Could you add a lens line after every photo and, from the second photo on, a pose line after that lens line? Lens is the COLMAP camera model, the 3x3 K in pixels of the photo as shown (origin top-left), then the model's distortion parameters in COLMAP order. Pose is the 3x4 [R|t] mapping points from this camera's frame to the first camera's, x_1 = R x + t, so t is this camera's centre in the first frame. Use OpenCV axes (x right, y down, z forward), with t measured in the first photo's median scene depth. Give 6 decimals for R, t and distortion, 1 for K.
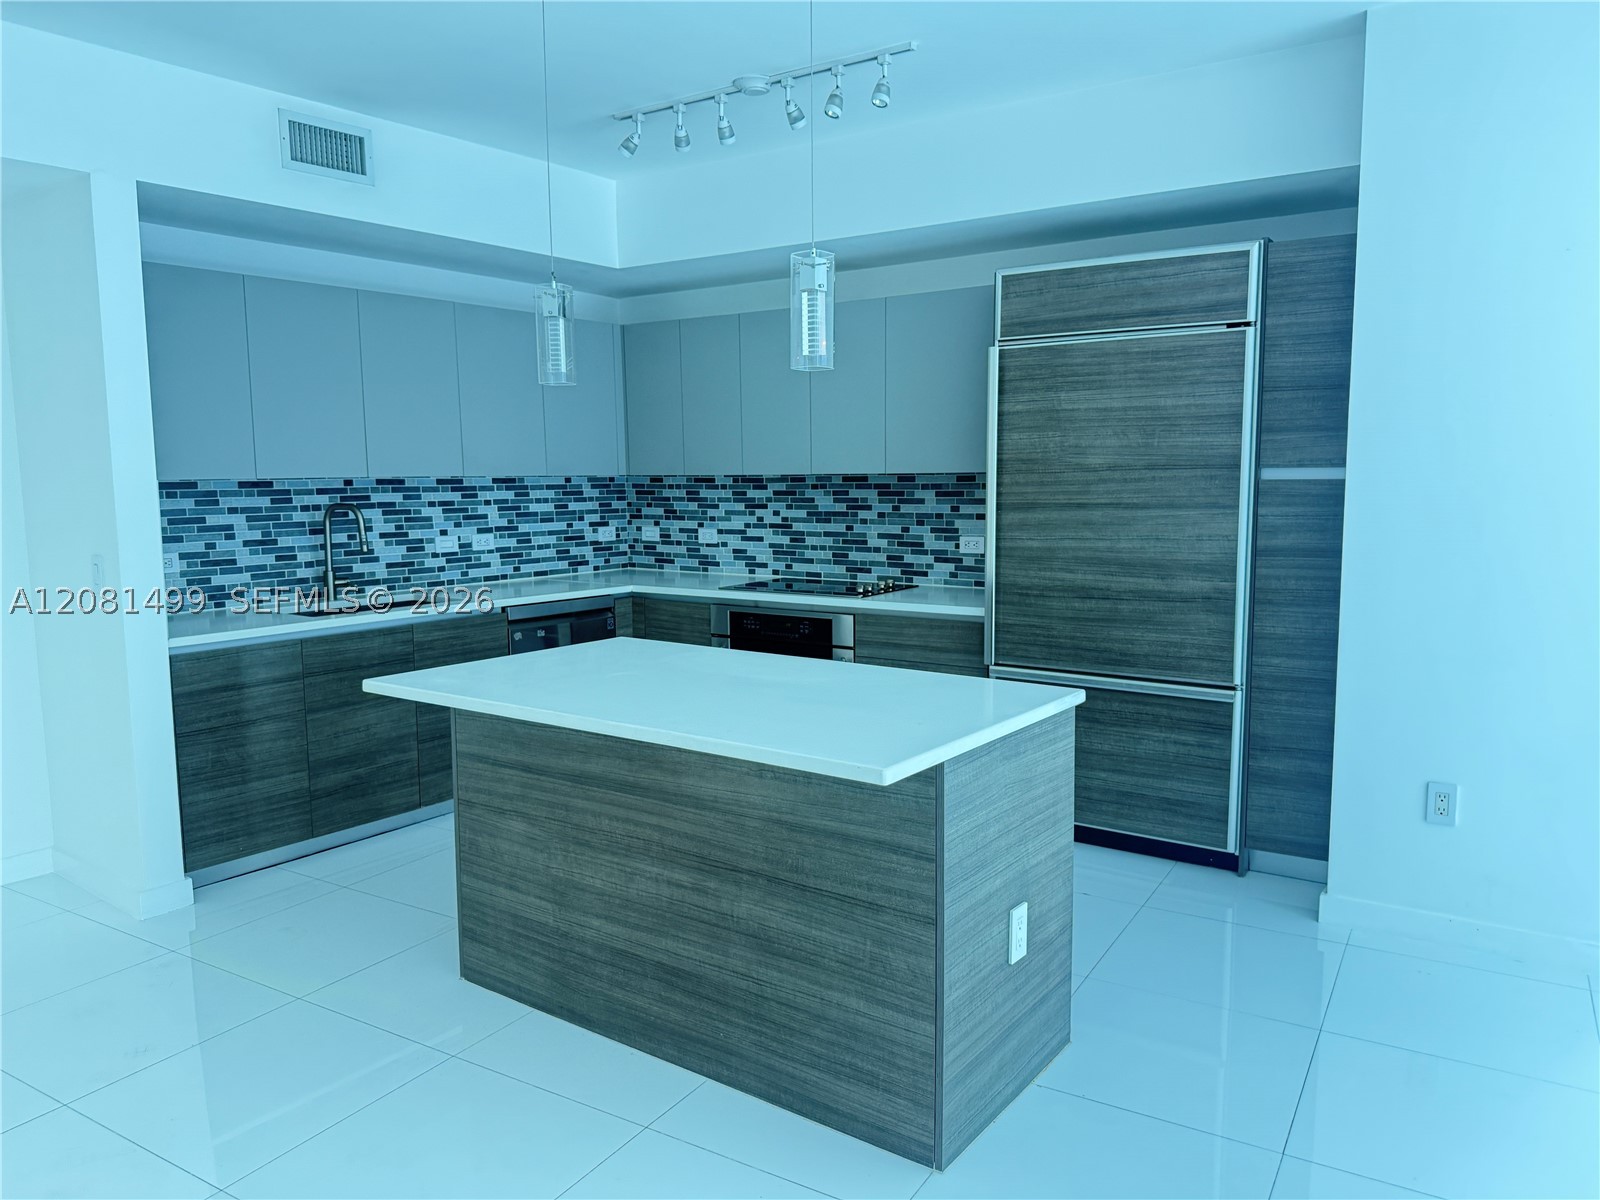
lens RADIAL K [[1115.9, 0, 803.8], [0, 1115.9, 603.7], [0, 0, 1]] dist [0.070755, -0.102036]
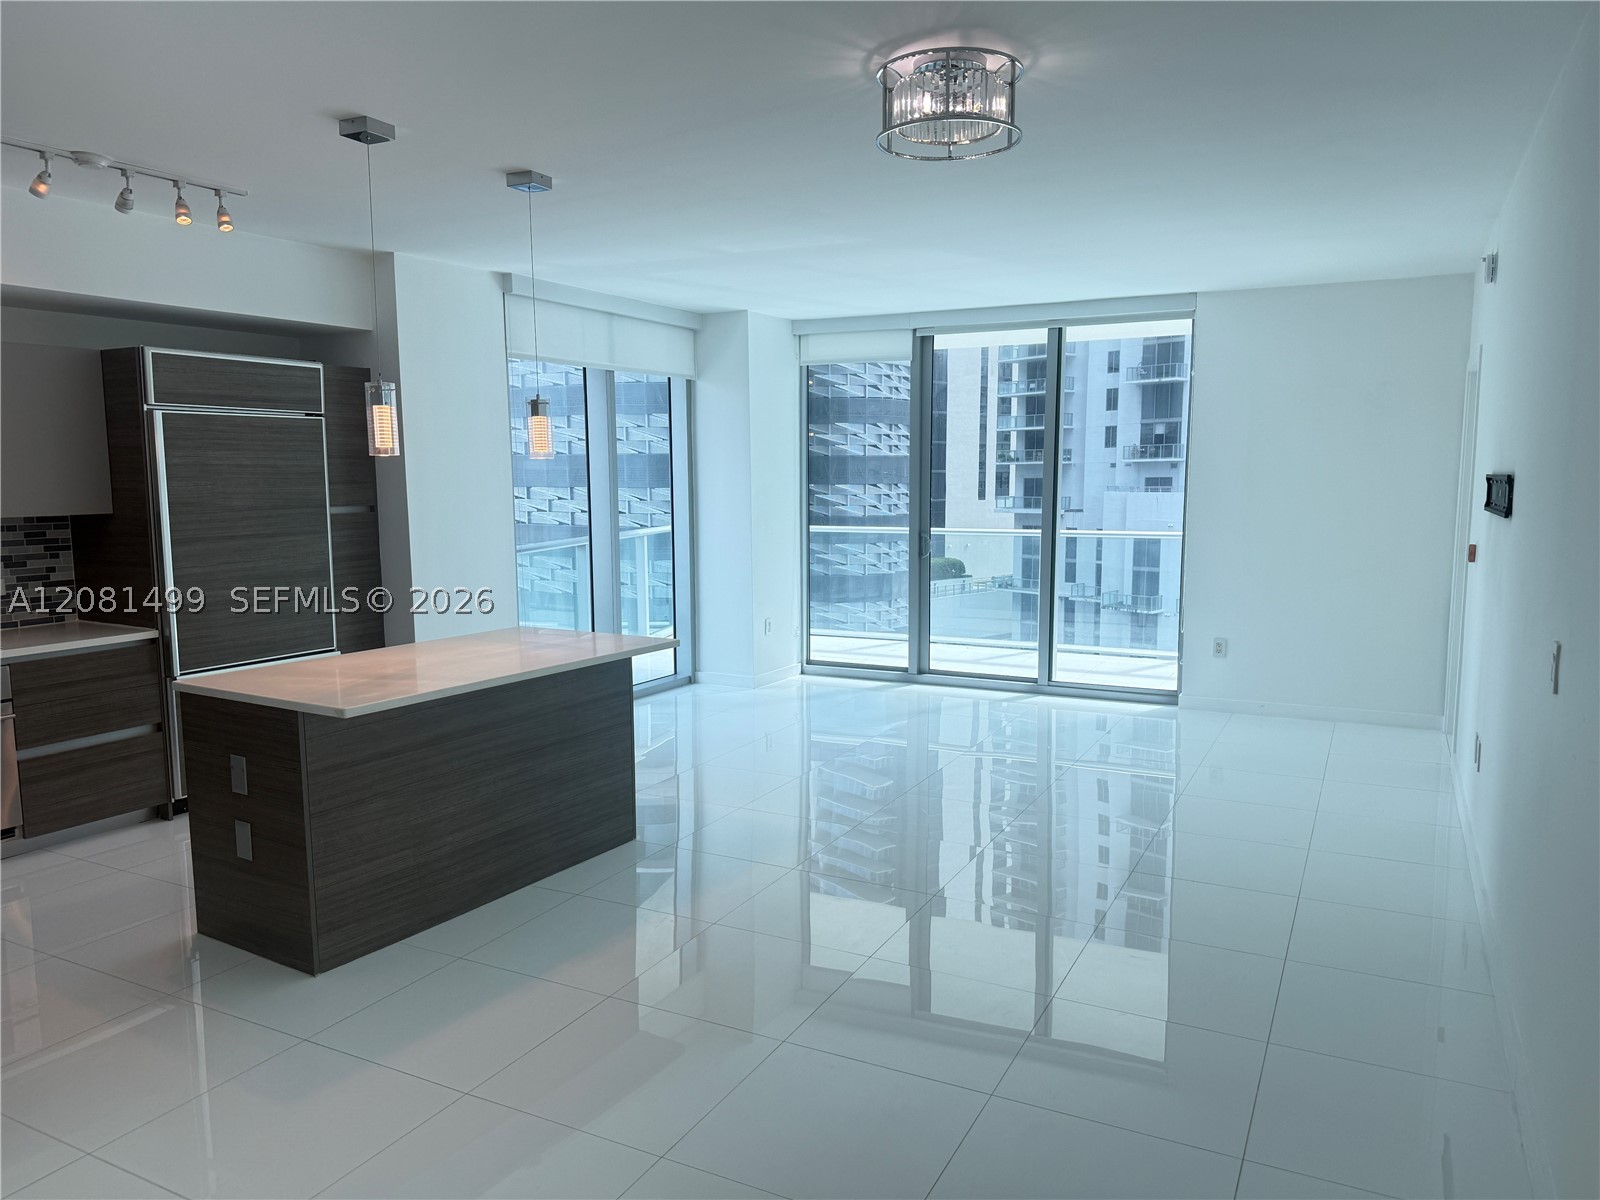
lens RADIAL K [[1115.9, 0, 799.7], [0, 1115.9, 602.7], [0, 0, 1]] dist [0.070755, -0.102036]
pose [[-0.071958, -0.106949, 0.991657, -1.162955], [0.124101, 0.985549, 0.115295, -0.085553], [-0.989657, 0.131362, -0.057645, 0.445098]]
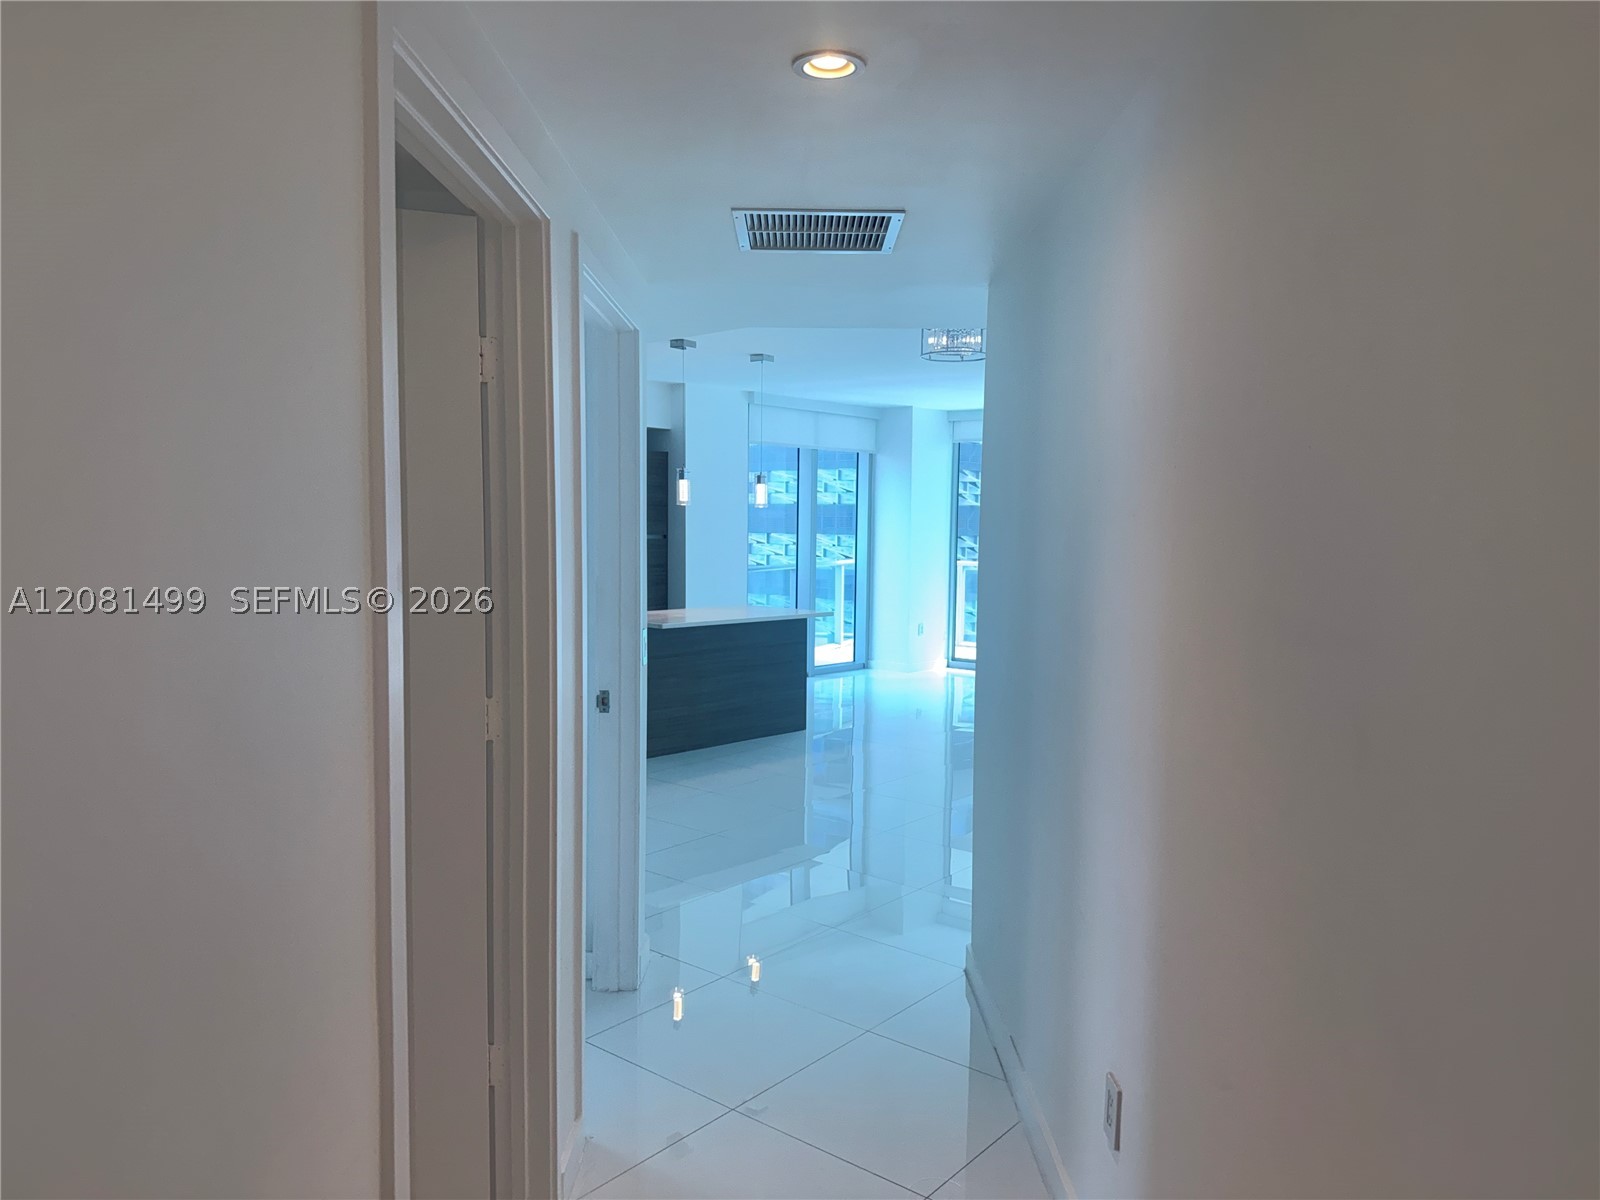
lens RADIAL K [[1115.9, 0, 797.3], [0, 1115.9, 597.3], [0, 0, 1]] dist [0.070755, -0.102036]
pose [[0.139767, -0.056954, 0.988545, -2.144686], [0.102207, 0.993842, 0.042808, -0.042933], [-0.984895, 0.095053, 0.144727, 0.250462]]
